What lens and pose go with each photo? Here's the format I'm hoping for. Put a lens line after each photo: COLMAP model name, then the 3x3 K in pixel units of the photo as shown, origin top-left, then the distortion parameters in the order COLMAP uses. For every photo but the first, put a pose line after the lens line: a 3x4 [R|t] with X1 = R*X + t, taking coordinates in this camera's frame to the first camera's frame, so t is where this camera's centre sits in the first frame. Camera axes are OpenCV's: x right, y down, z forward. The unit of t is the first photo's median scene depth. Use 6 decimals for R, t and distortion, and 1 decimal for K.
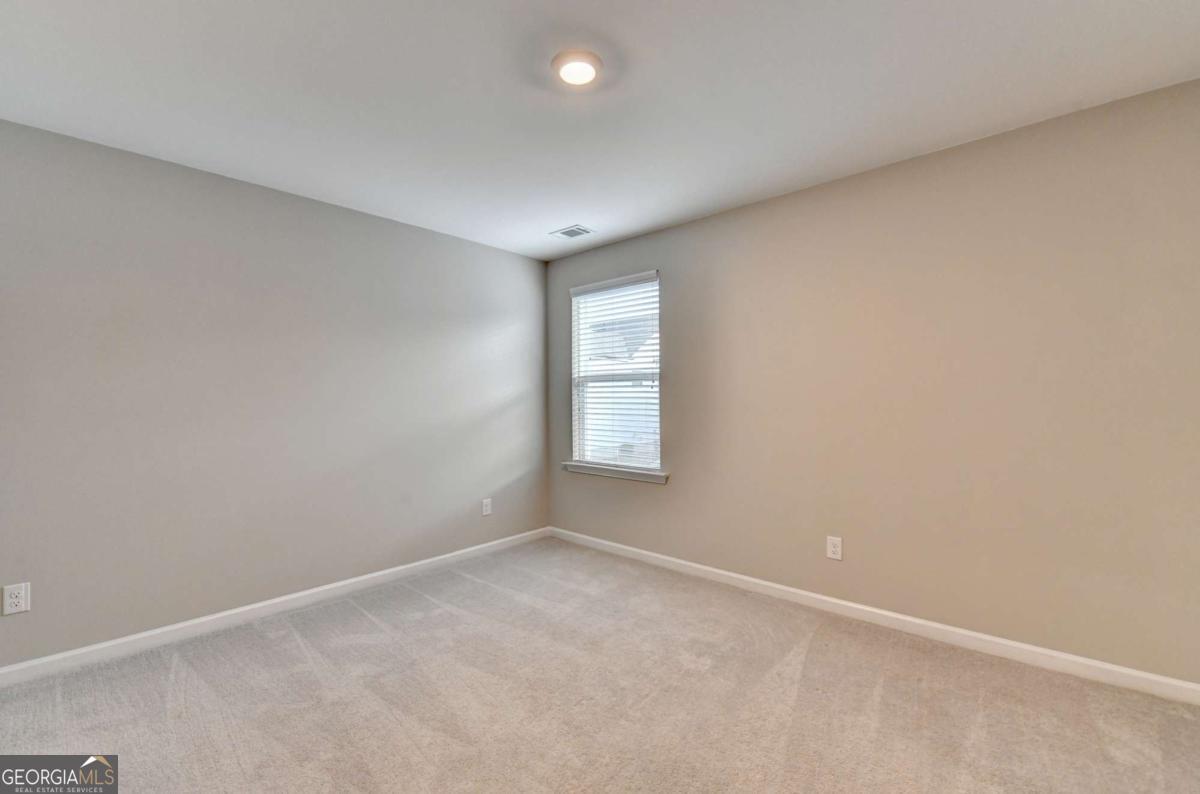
lens RADIAL K [[525.9, 0, 573.6], [0, 525.9, 414.2], [0, 0, 1]] dist [-0.021184, 0.000332]
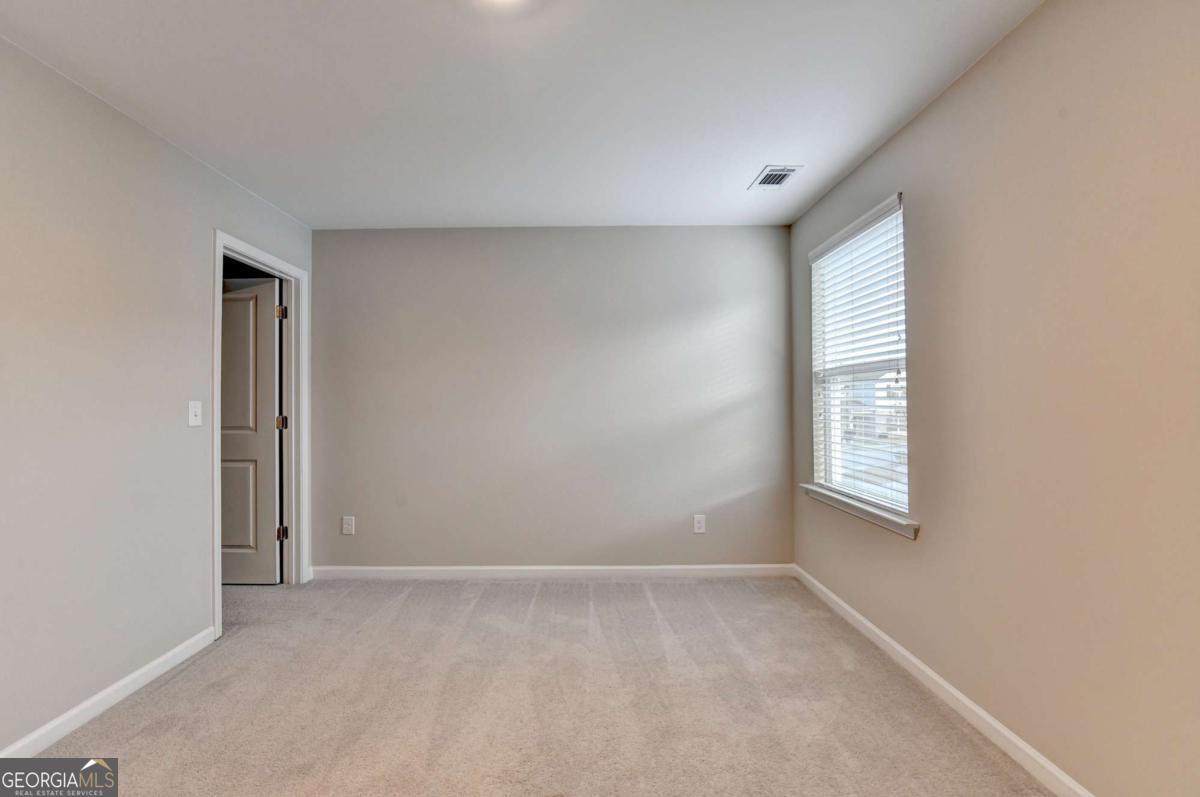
lens RADIAL K [[493.0, 0, 548.5], [0, 493.0, 407.9], [0, 0, 1]] dist [-0.015607, 0.000043]
pose [[0.656186, 0.010754, -0.754522, 0.319628], [-0.019616, 0.999804, -0.002810, -0.009676], [0.754344, 0.016644, 0.656268, 0.304026]]
